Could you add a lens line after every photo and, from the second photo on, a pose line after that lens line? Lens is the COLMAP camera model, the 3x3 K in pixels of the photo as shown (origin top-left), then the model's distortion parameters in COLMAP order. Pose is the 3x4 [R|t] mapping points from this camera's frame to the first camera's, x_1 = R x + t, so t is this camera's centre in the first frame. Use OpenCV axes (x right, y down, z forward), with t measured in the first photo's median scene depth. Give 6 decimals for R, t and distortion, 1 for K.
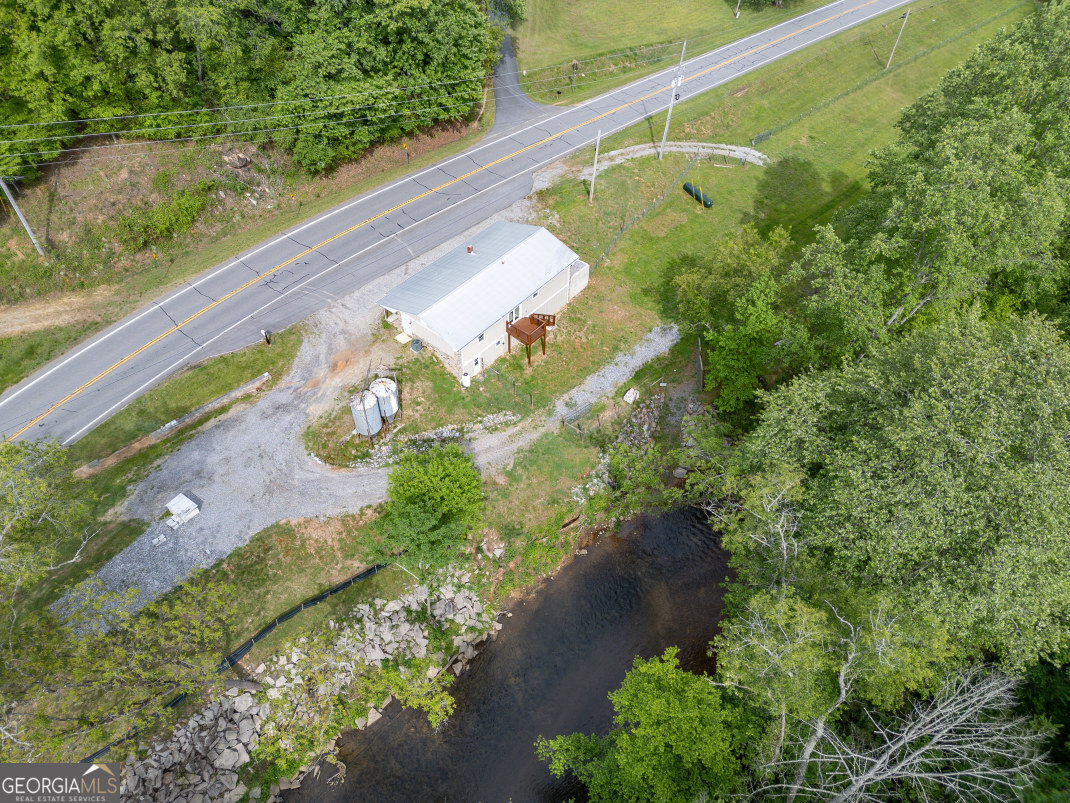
lens RADIAL K [[747.4, 0, 541.6], [0, 747.4, 402.4], [0, 0, 1]] dist [0.055780, -0.016447]
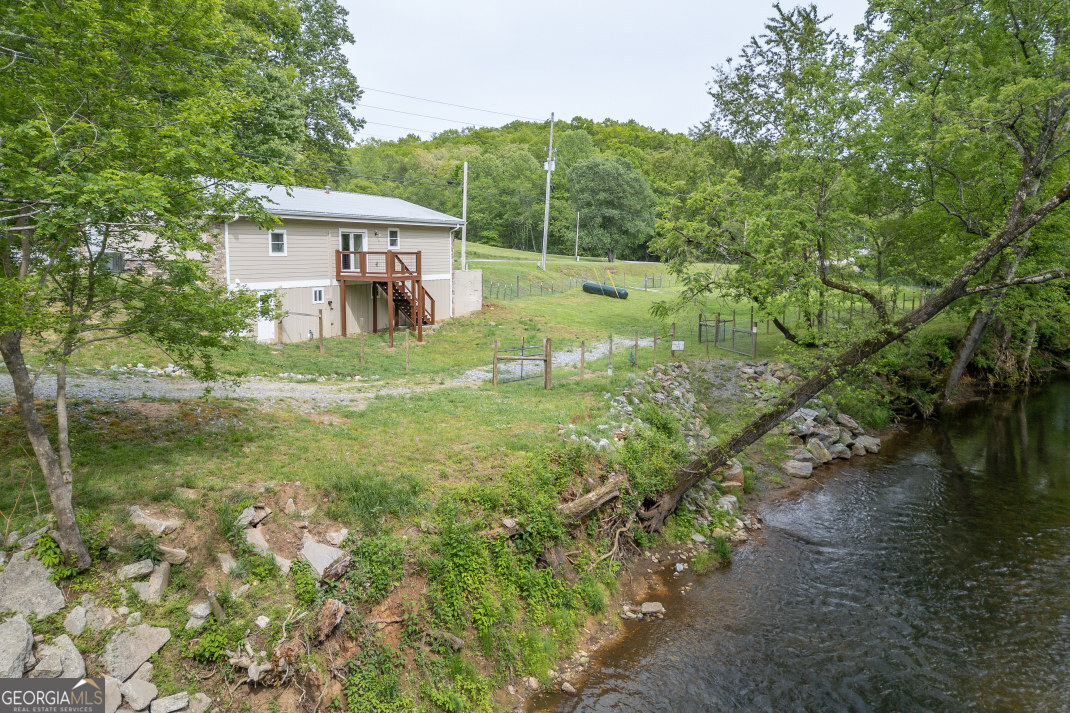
lens RADIAL K [[740.3, 0, 538.1], [0, 740.3, 331.2], [0, 0, 1]] dist [0.062826, -0.018047]
pose [[0.969939, -0.033289, 0.241059, -0.050642], [0.181992, 0.756832, -0.627761, 0.323669], [-0.161544, 0.652761, 0.740140, 0.848354]]
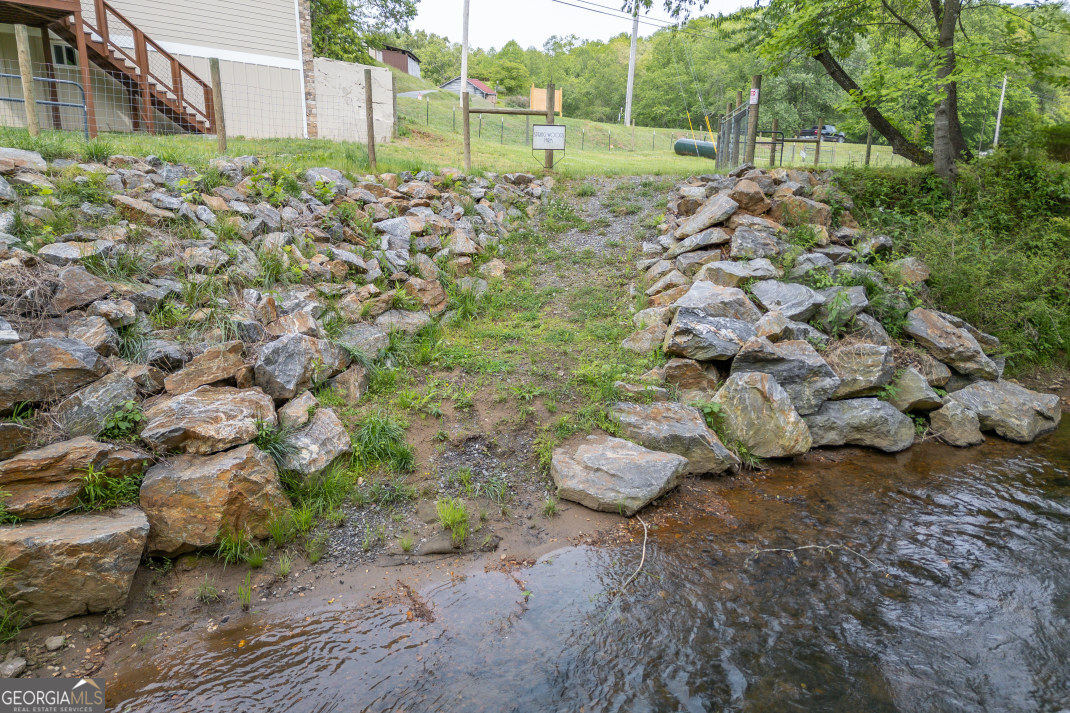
lens RADIAL K [[740.3, 0, 535.9], [0, 740.3, 356.0], [0, 0, 1]] dist [0.062826, -0.018047]
pose [[0.997520, 0.007791, -0.069951, 0.225324], [-0.044915, 0.835647, -0.547427, 0.169886], [0.054189, 0.549211, 0.833925, 1.121504]]
